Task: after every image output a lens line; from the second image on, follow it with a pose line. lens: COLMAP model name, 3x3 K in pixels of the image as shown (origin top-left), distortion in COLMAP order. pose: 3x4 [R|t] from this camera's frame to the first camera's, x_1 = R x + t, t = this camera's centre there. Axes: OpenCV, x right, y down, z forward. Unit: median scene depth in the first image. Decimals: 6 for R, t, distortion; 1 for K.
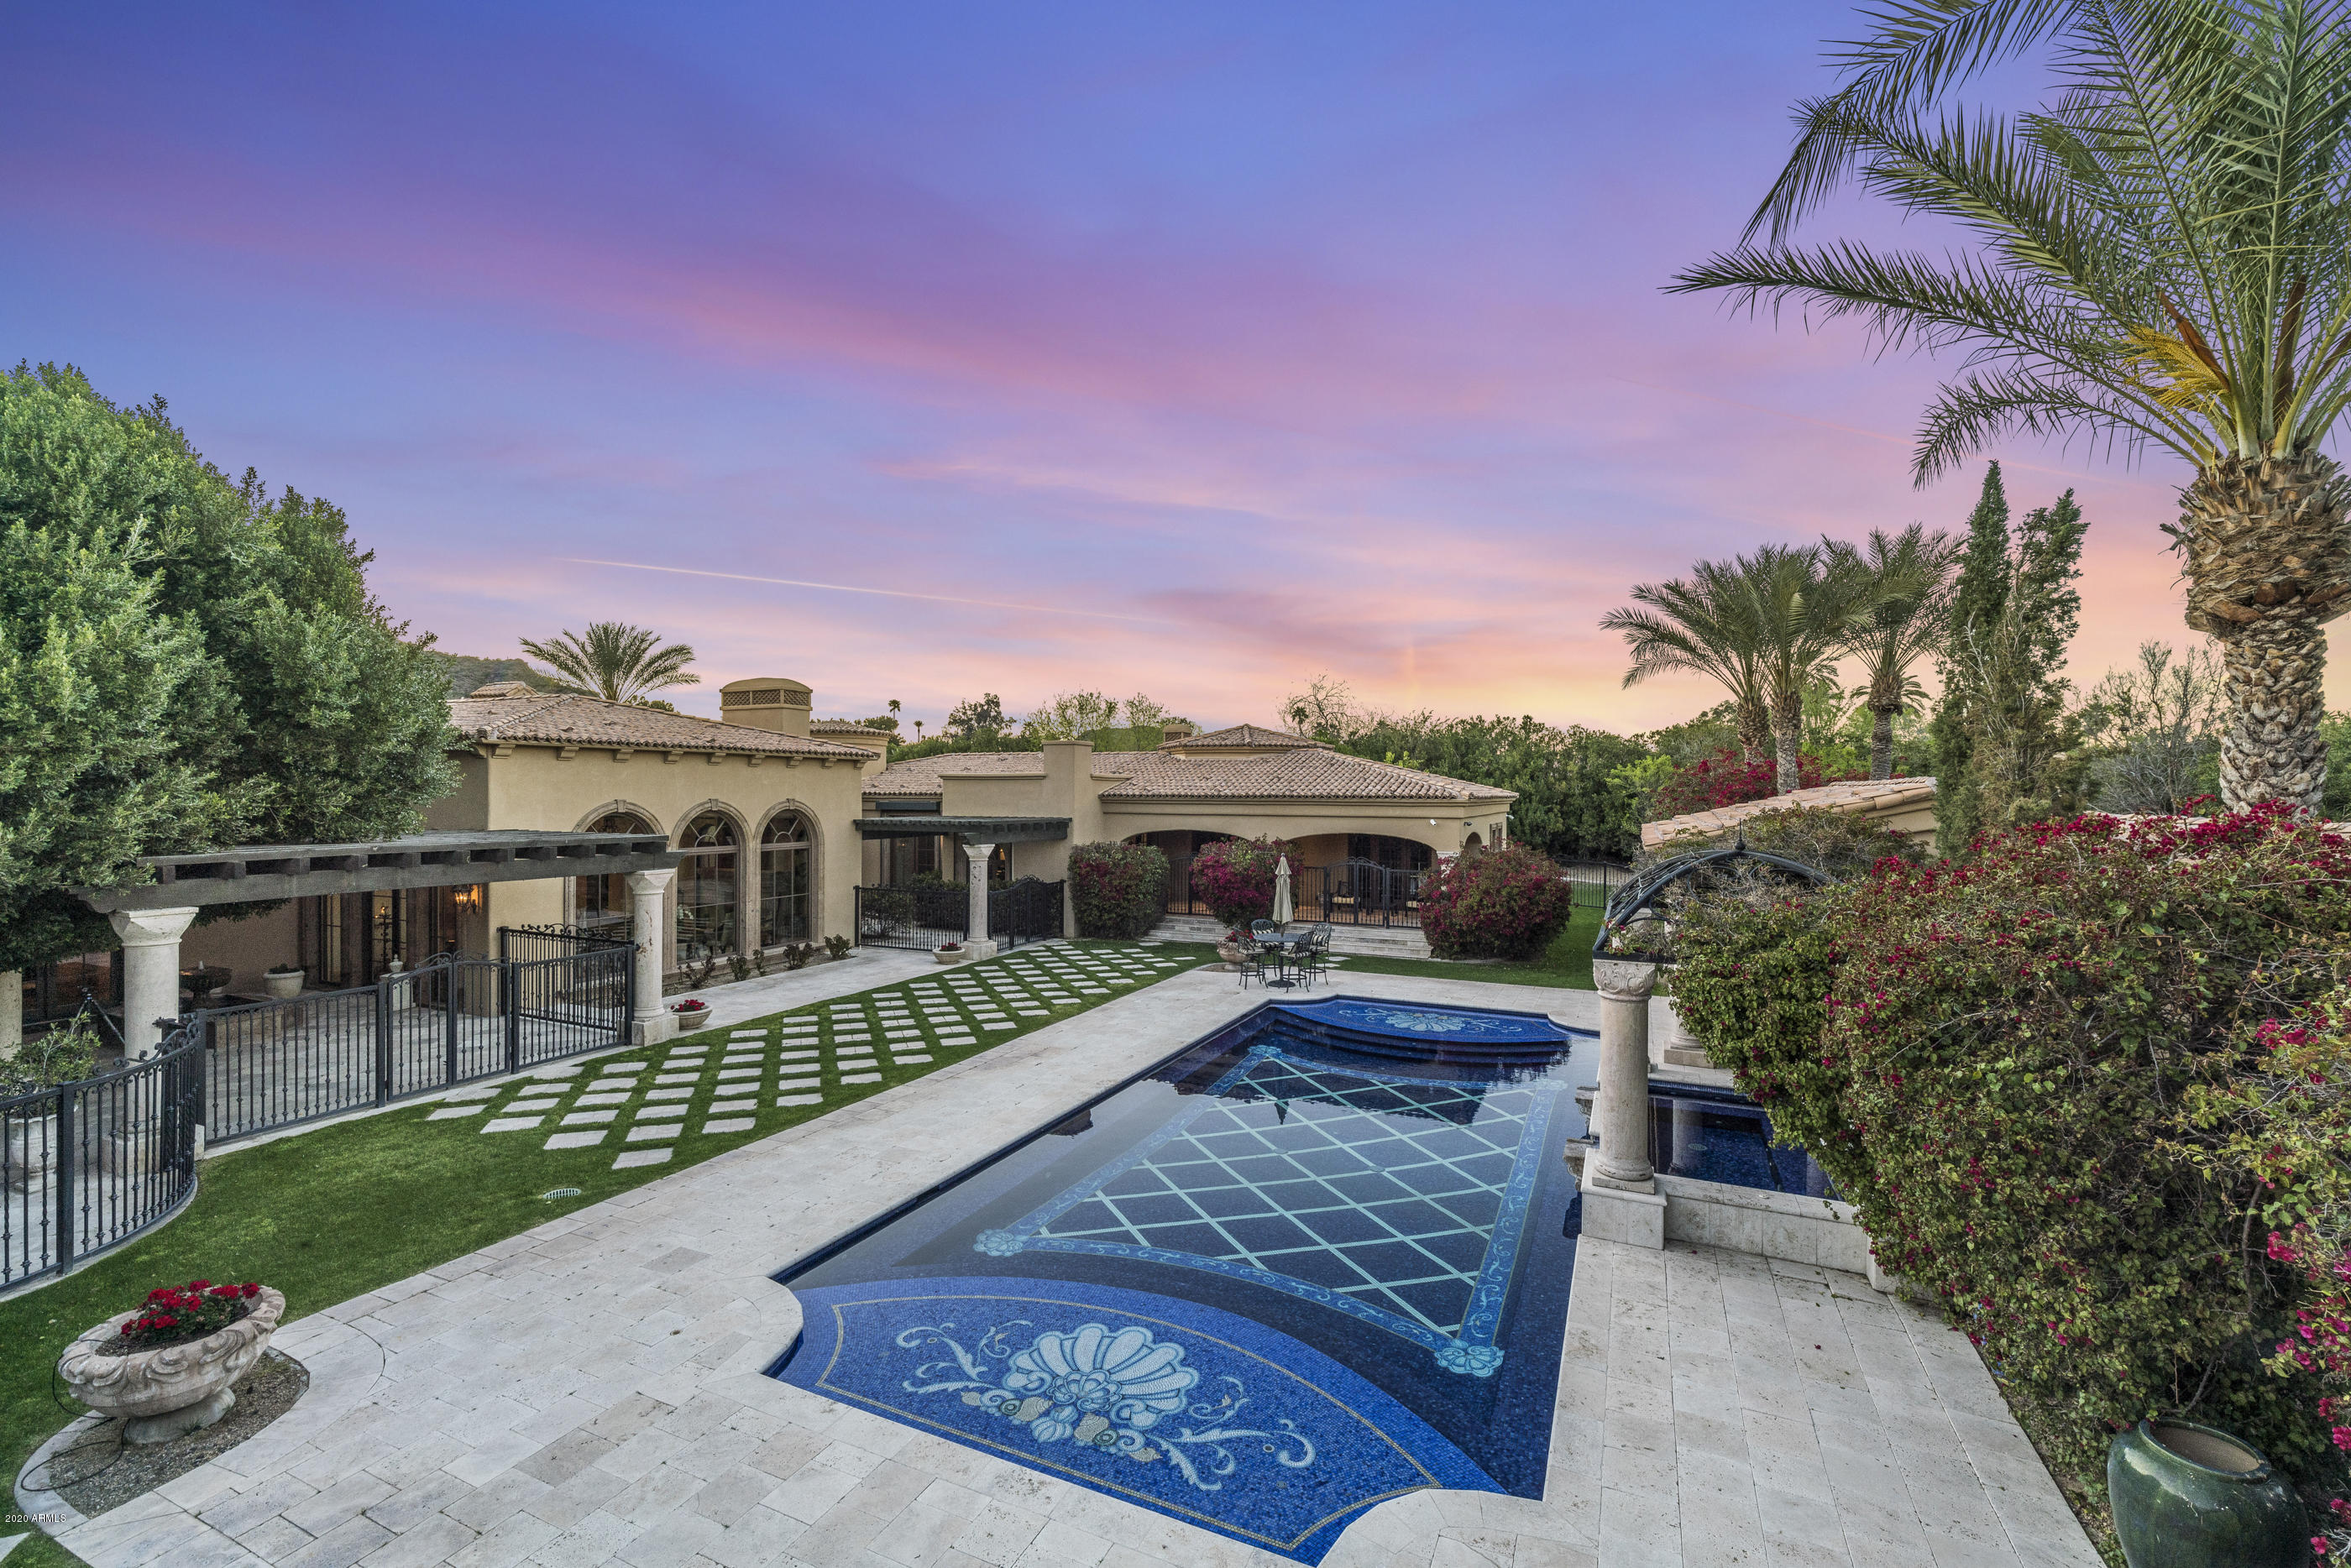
lens RADIAL K [[1000.3, 0, 1175.1], [0, 1000.3, 803.3], [0, 0, 1]] dist [-0.002179, 0.000101]
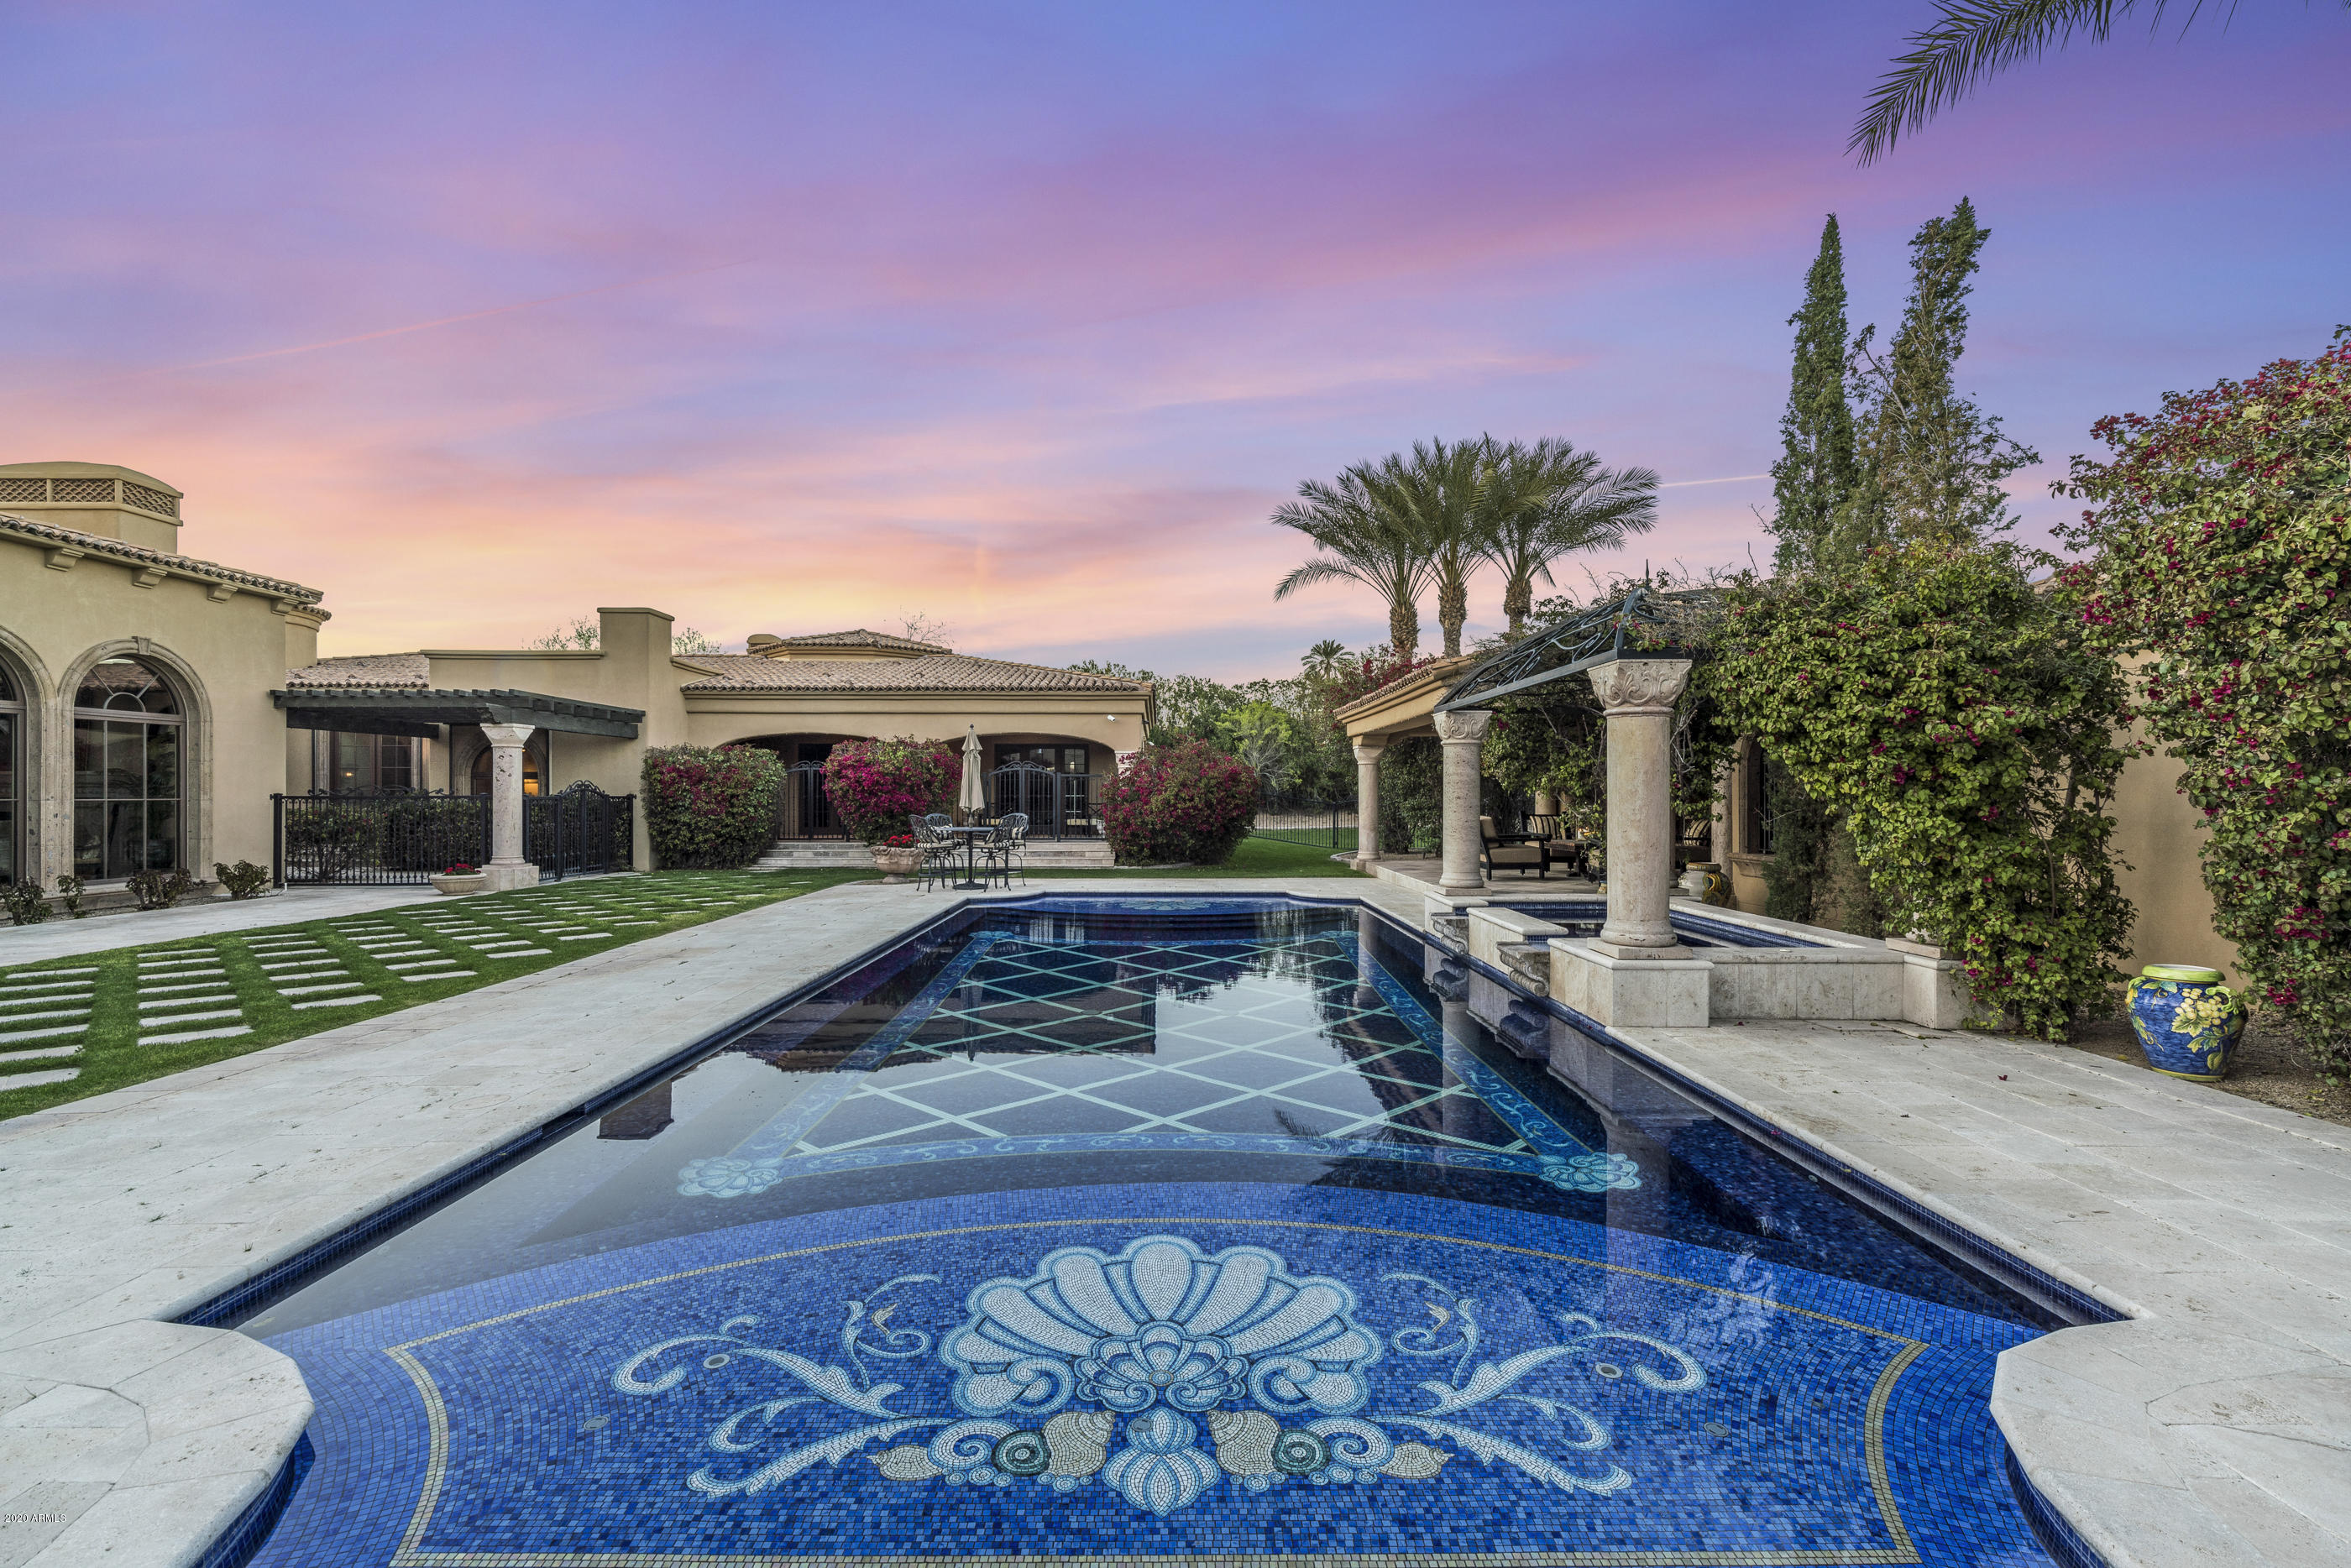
lens RADIAL K [[1000.3, 0, 1175.1], [0, 1000.3, 803.3], [0, 0, 1]] dist [-0.002179, 0.000101]
pose [[0.900944, -0.005993, 0.433894, -0.083383], [0.007989, 0.999964, -0.002778, 0.104535], [-0.433862, 0.005969, 0.900959, 0.184426]]
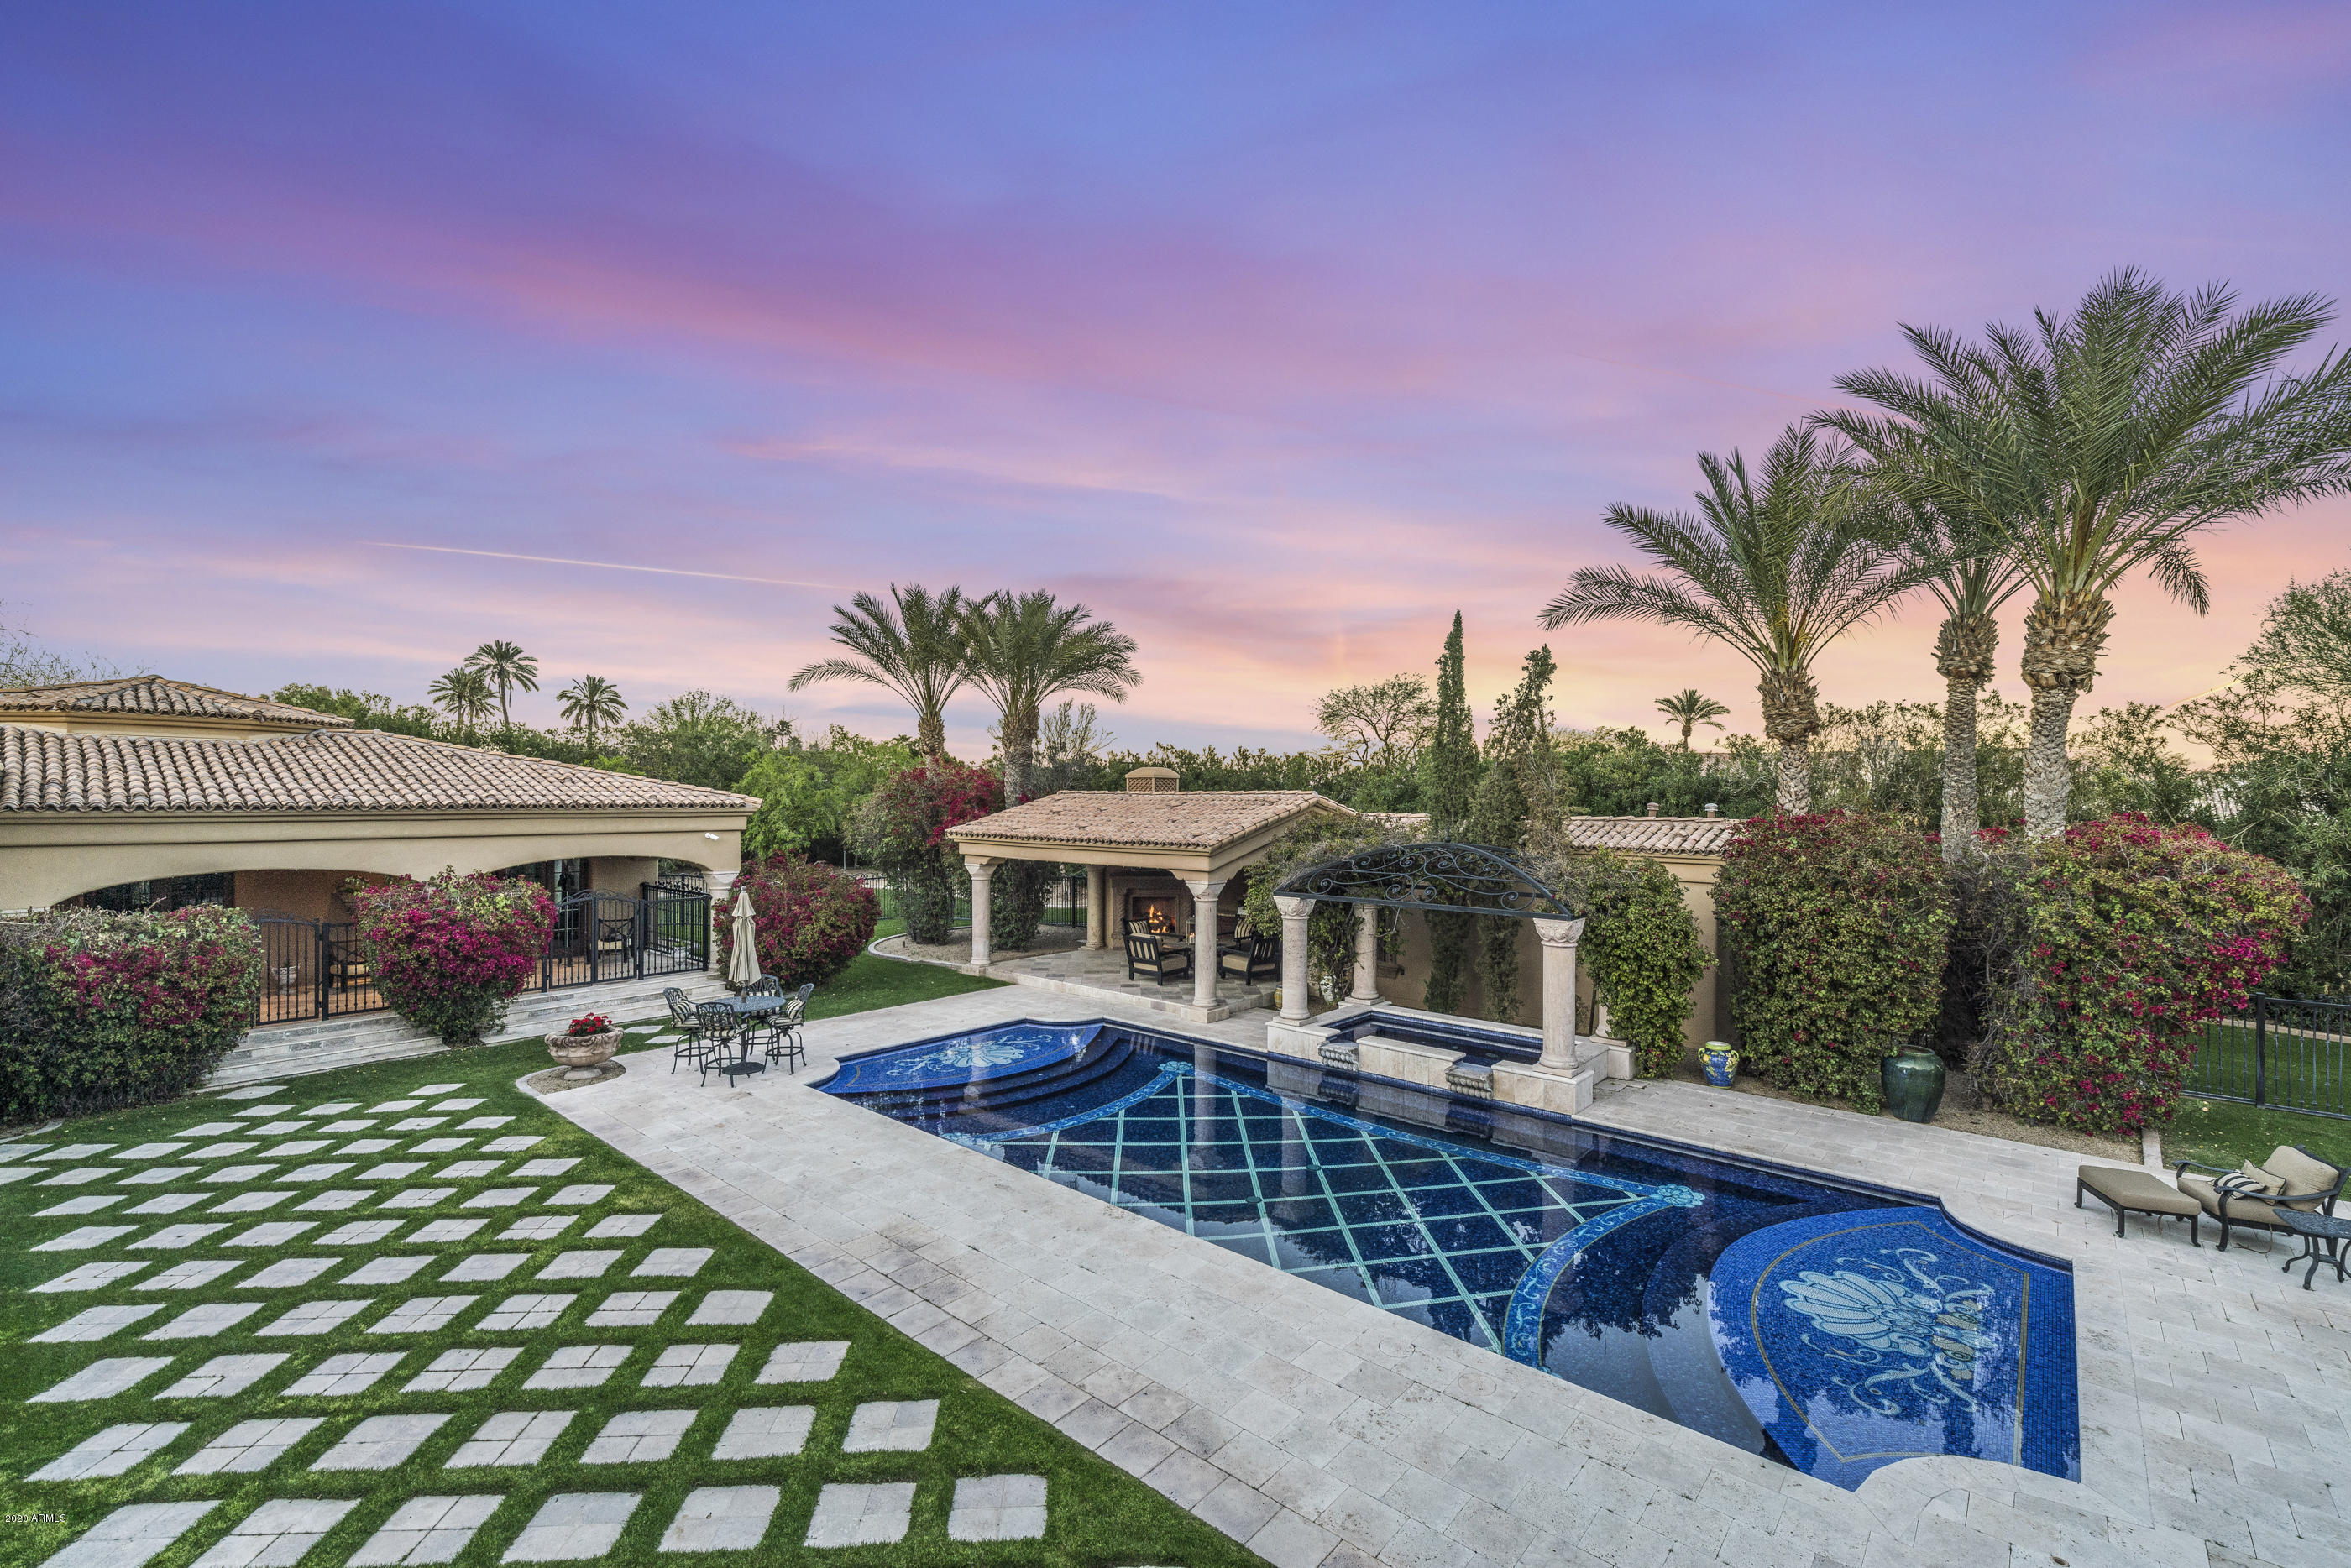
lens RADIAL K [[1000.3, 0, 1175.1], [0, 1000.3, 803.3], [0, 0, 1]] dist [-0.002179, 0.000101]
pose [[0.275325, -0.005229, 0.961337, -0.442812], [0.009090, 0.999955, 0.002836, -0.008186], [-0.961308, 0.007958, 0.275361, 0.452585]]
